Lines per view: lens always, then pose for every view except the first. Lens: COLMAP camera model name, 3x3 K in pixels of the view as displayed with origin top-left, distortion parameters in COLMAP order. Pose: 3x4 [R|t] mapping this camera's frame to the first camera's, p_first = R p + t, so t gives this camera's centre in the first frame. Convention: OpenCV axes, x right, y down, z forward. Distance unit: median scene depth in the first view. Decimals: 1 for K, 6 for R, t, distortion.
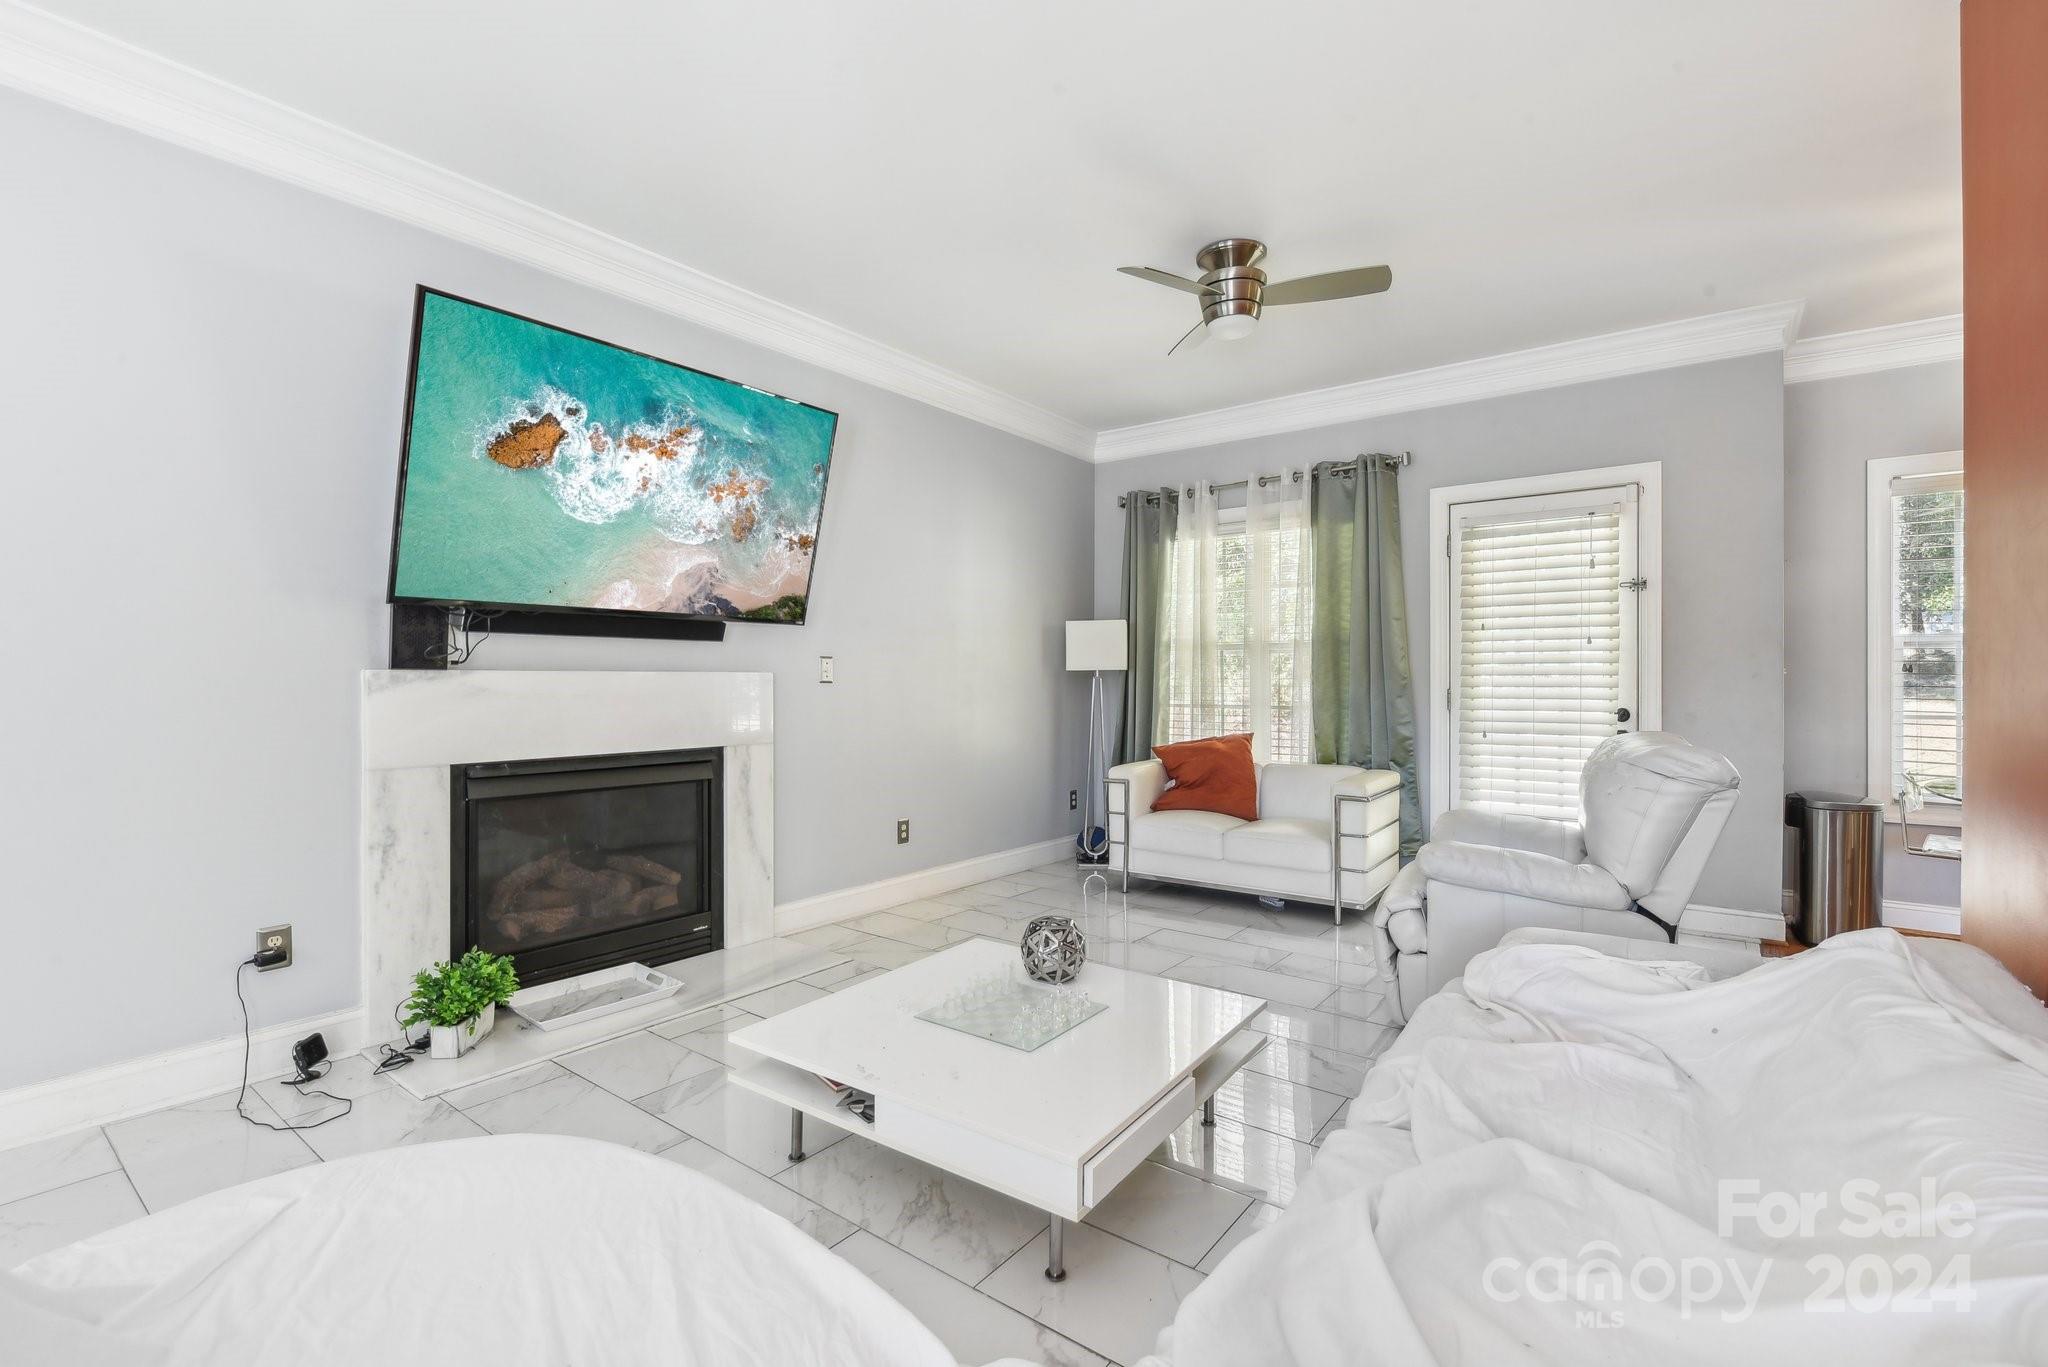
lens RADIAL K [[910.9, 0, 1019.9], [0, 910.9, 674.4], [0, 0, 1]] dist [-0.004171, -0.000629]
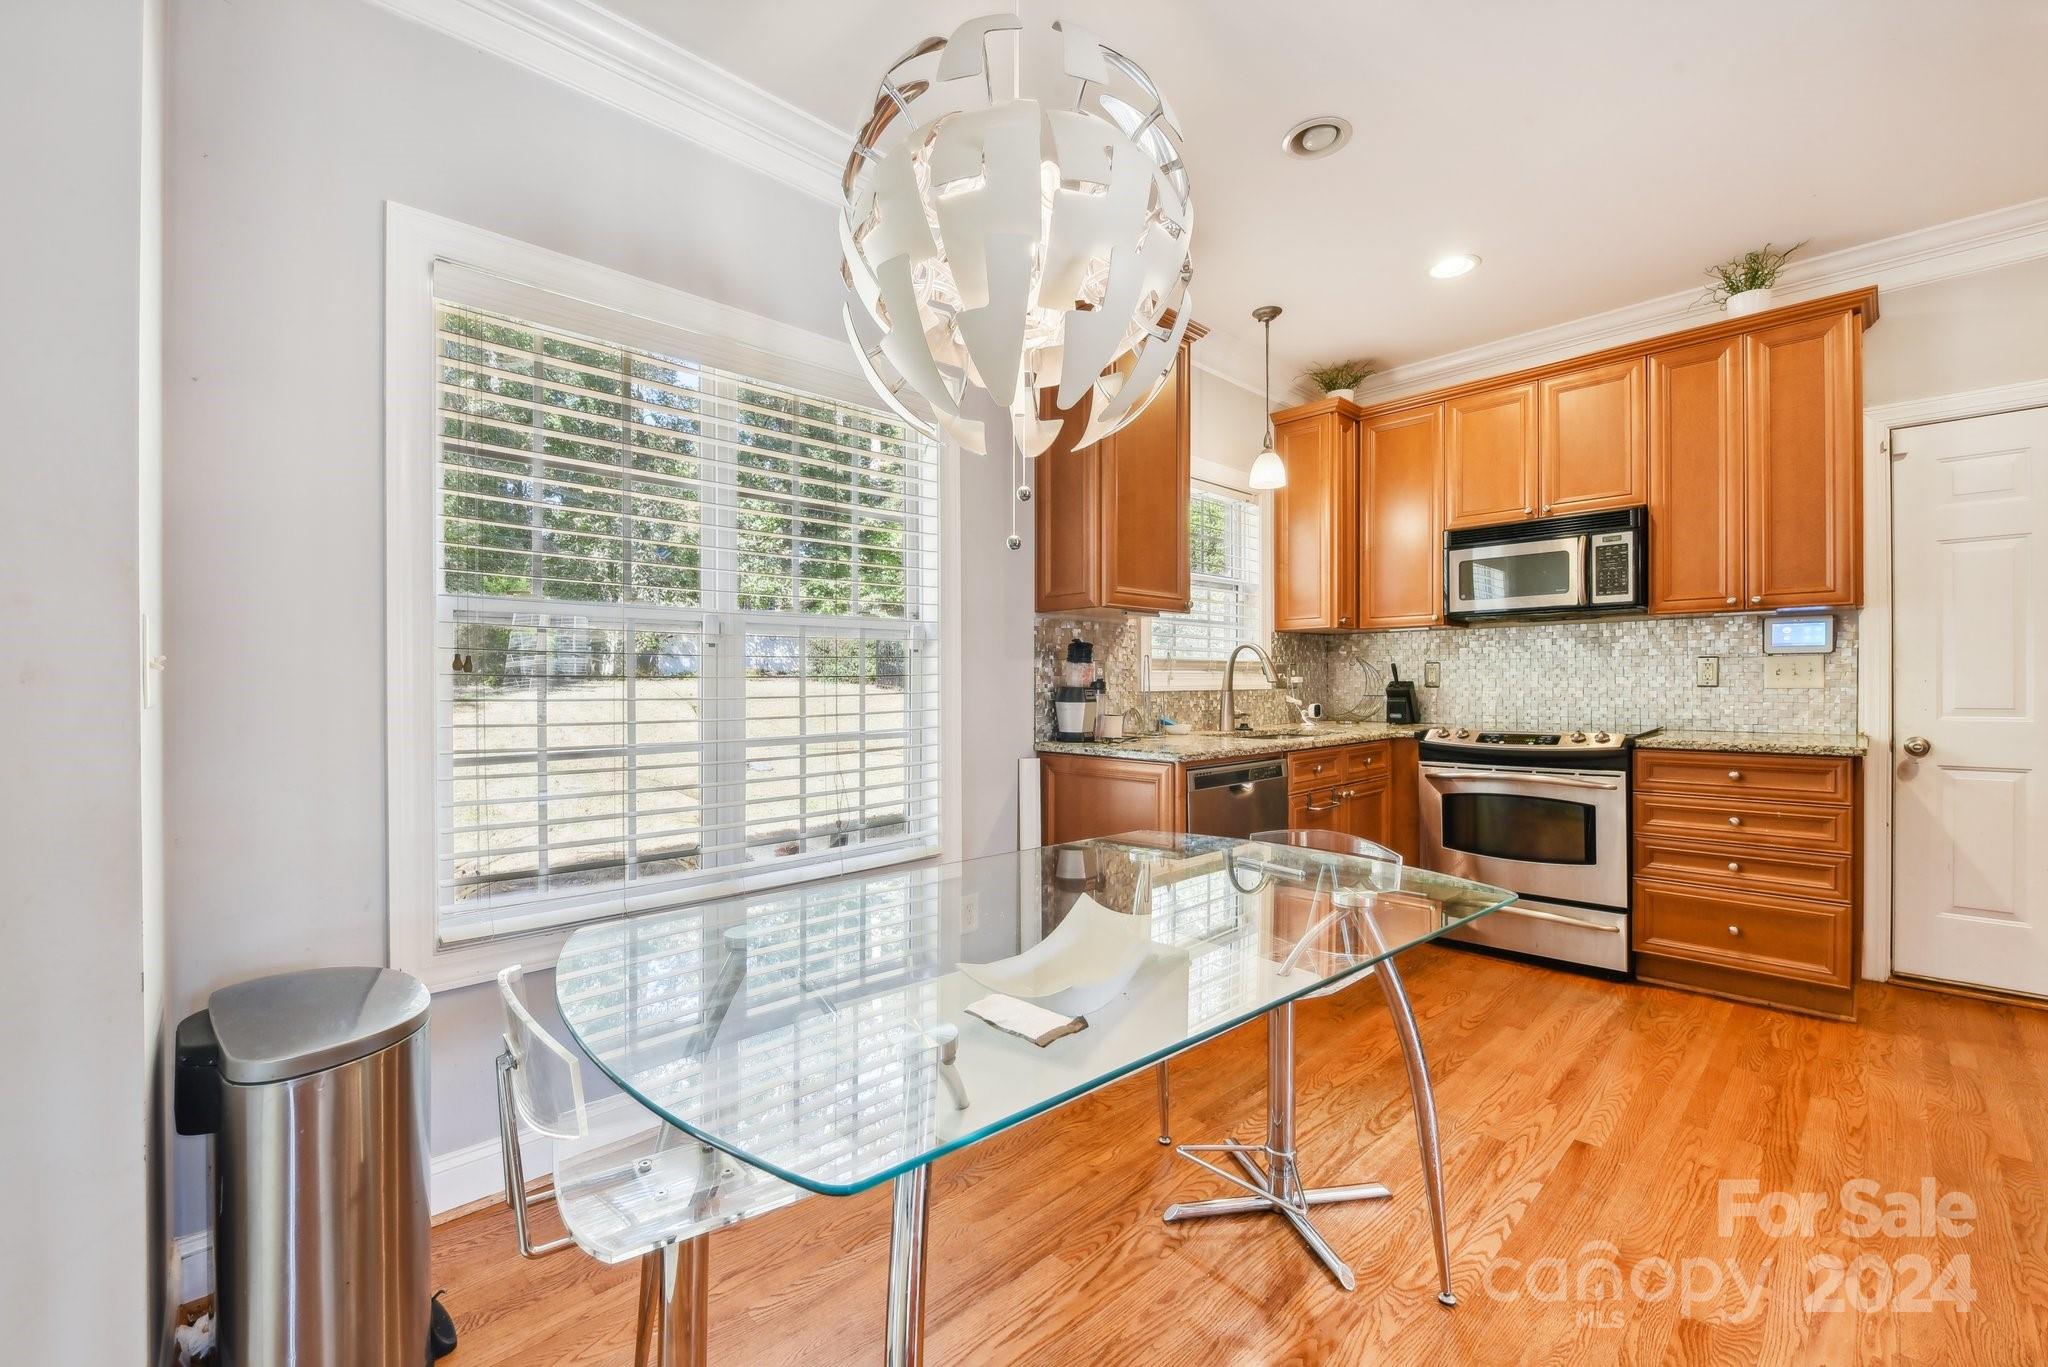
lens RADIAL K [[844.3, 0, 1015.4], [0, 844.3, 682.0], [0, 0, 1]] dist [0.000474, -0.004825]
pose [[0.159776, -0.002448, 0.987150, 0.751640], [0.000583, 0.999997, 0.002386, 0.003753], [-0.987153, 0.000195, 0.159777, 0.820344]]
